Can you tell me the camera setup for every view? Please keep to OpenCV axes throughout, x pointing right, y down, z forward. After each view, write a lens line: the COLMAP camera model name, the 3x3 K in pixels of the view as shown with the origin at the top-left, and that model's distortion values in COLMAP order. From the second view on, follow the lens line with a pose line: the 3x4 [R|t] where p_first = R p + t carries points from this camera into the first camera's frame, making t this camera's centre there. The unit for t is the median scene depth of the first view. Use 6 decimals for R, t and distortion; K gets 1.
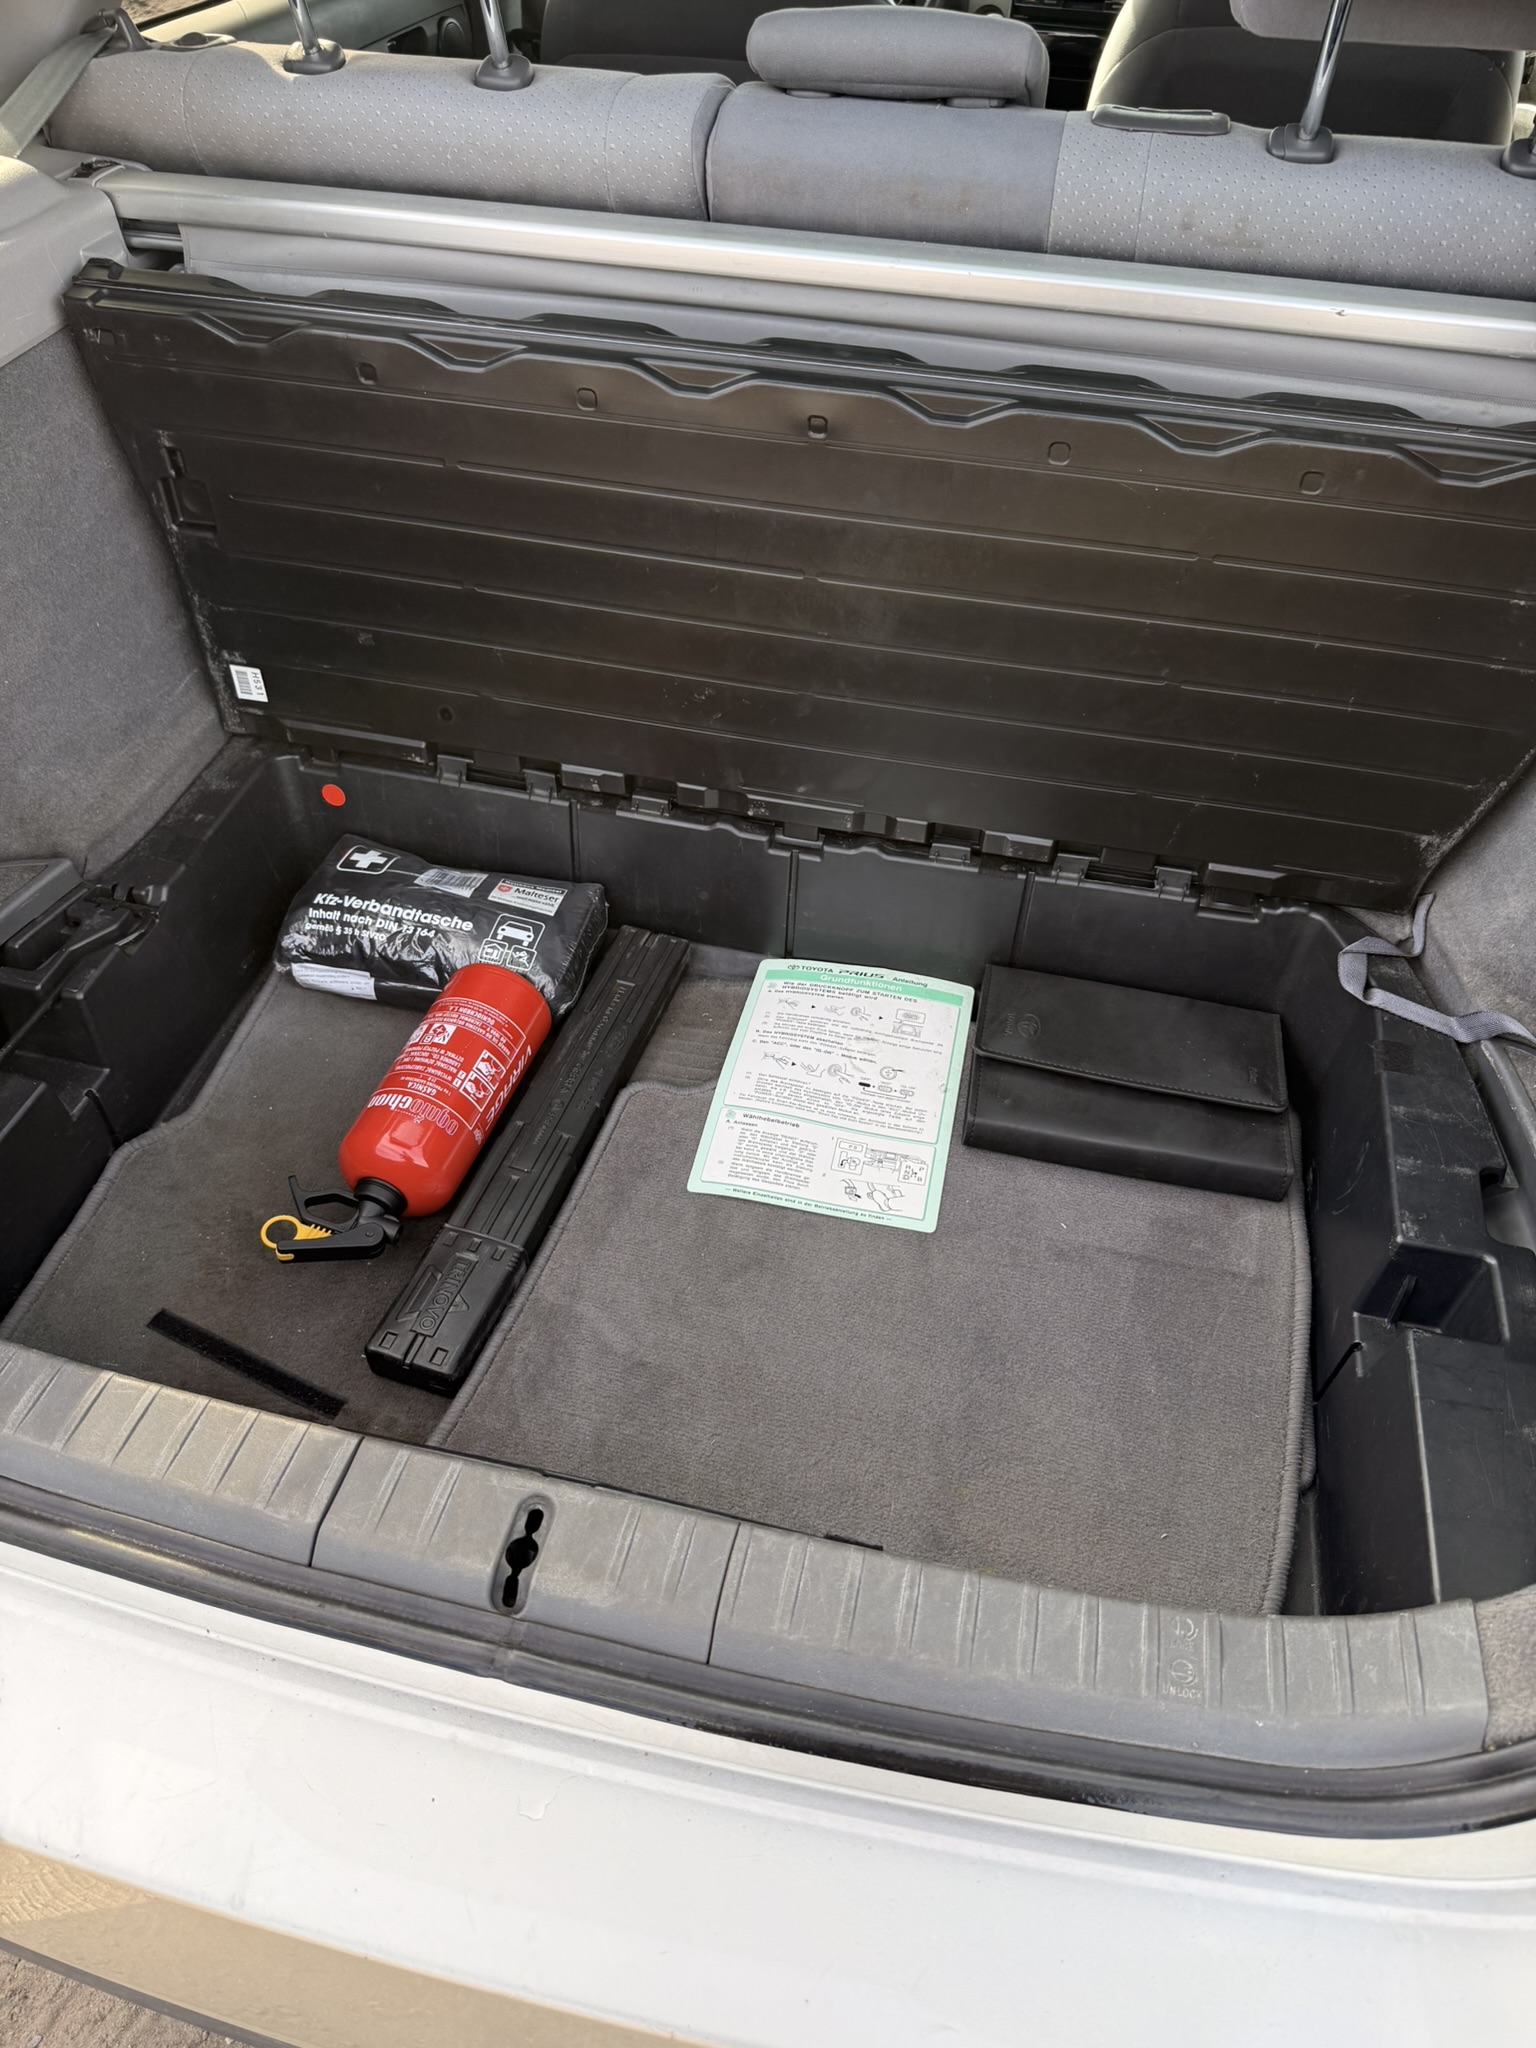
lens RADIAL K [[1454.6, 0, 765.7], [0, 1454.6, 1024.6], [0, 0, 1]] dist [0.007381, -0.009650]
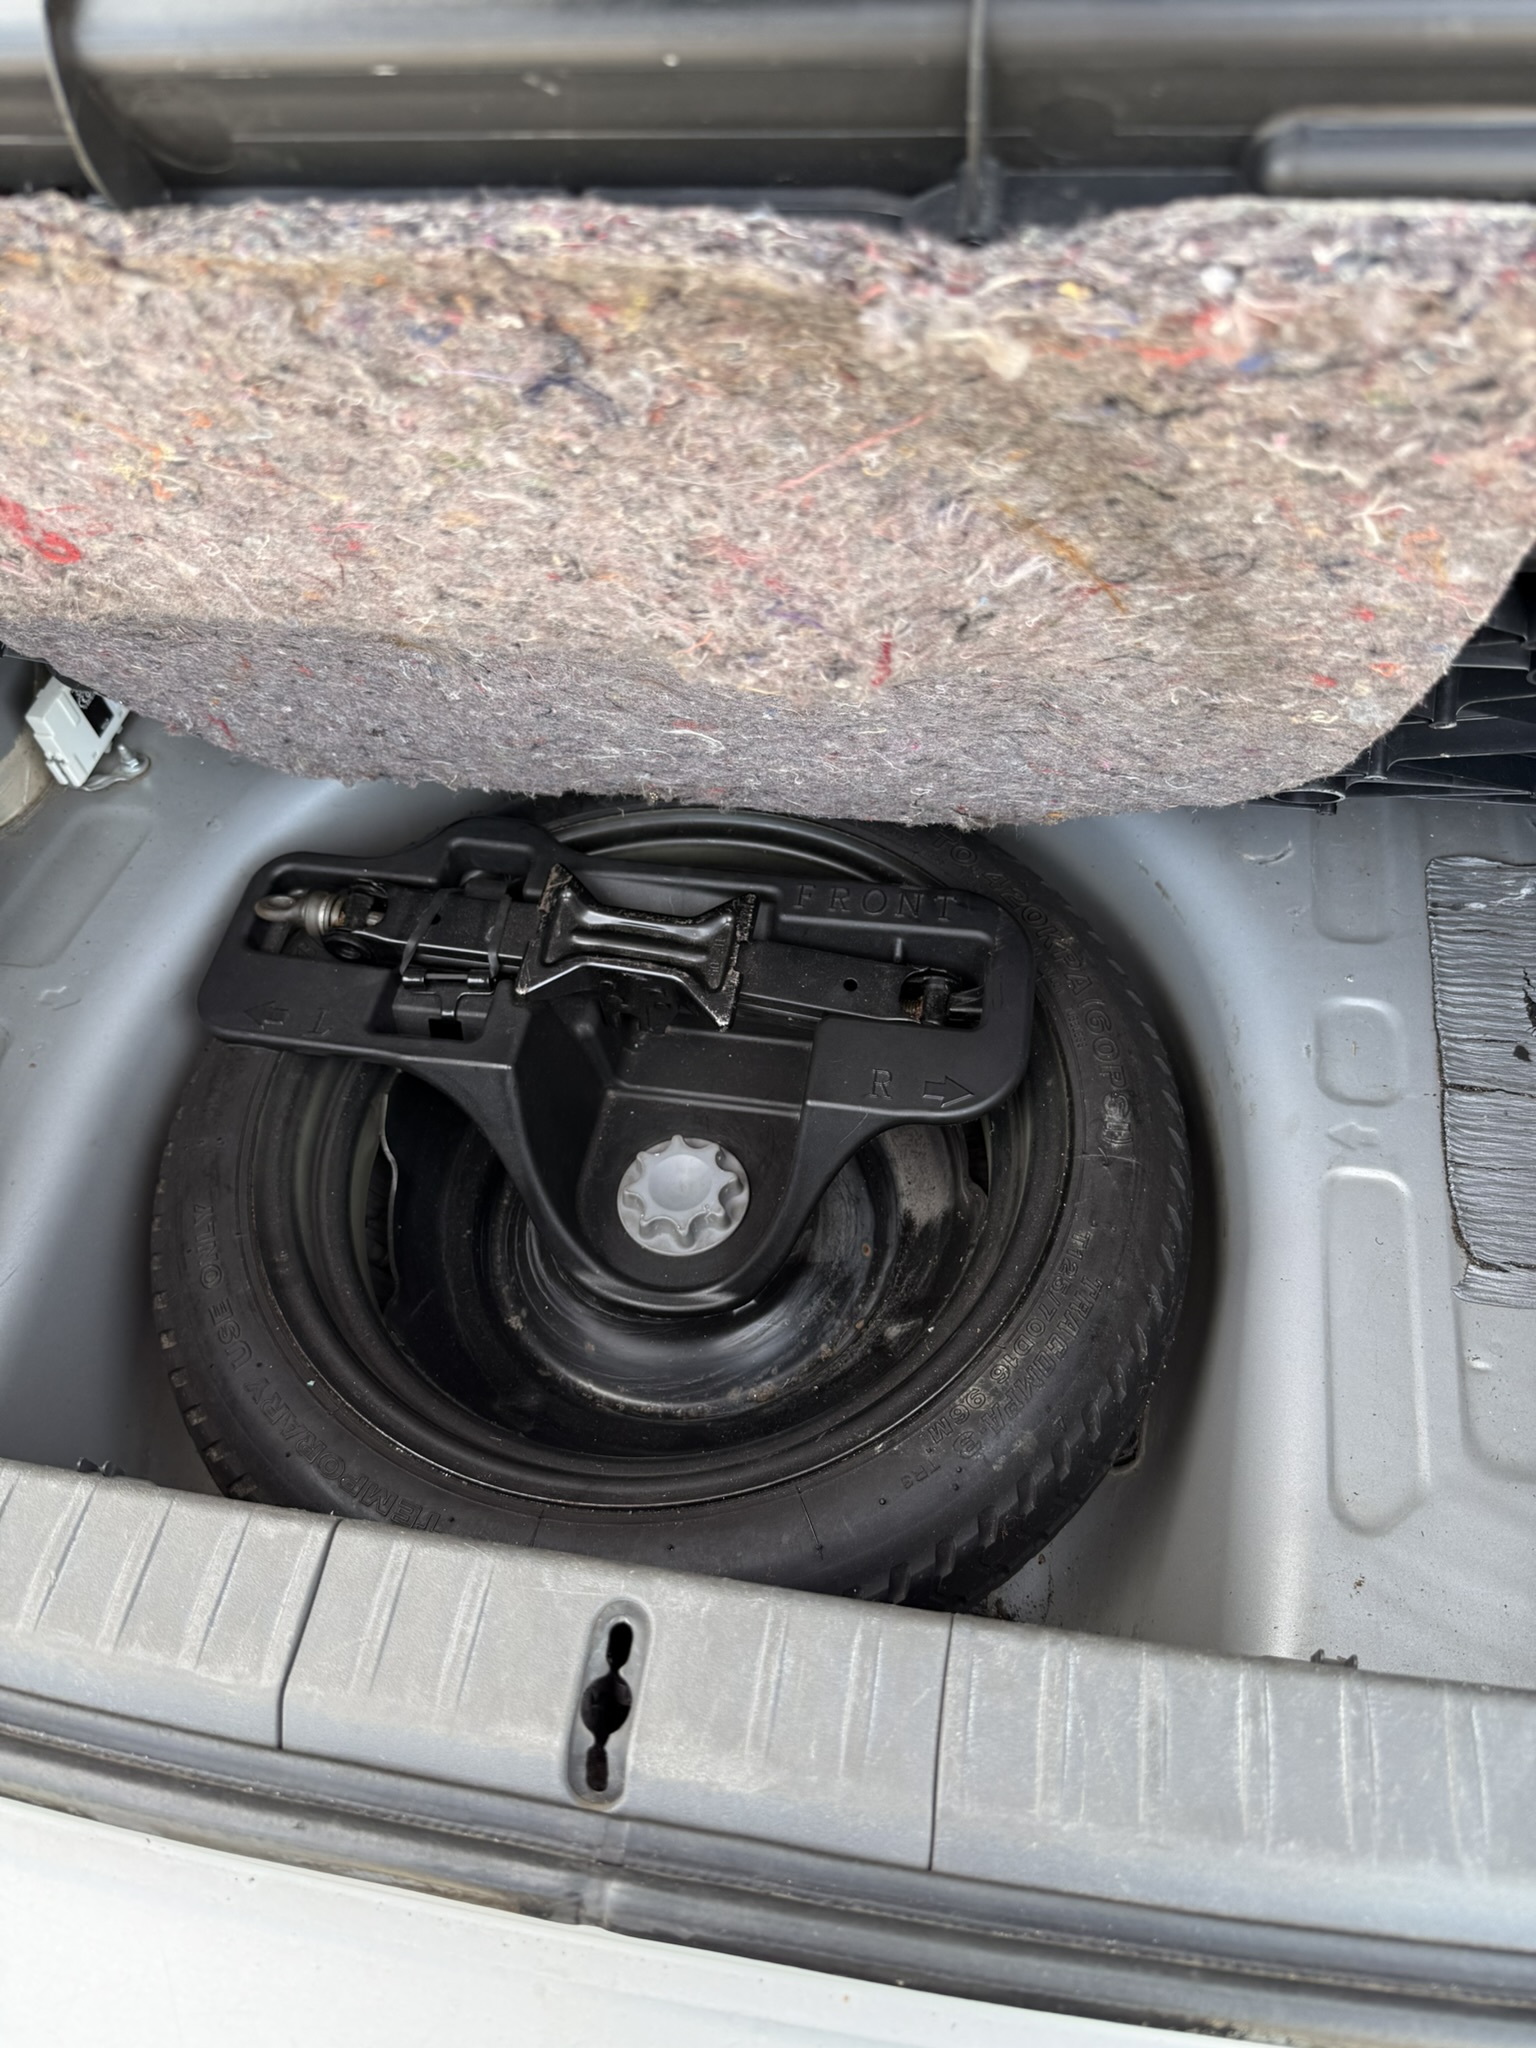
lens RADIAL K [[1454.6, 0, 769.5], [0, 1454.6, 1022.8], [0, 0, 1]] dist [0.007381, -0.009650]
pose [[0.991569, -0.114017, -0.061576, -0.027592], [0.124445, 0.970348, 0.207217, -0.038262], [0.036124, -0.213133, 0.976355, 0.459574]]
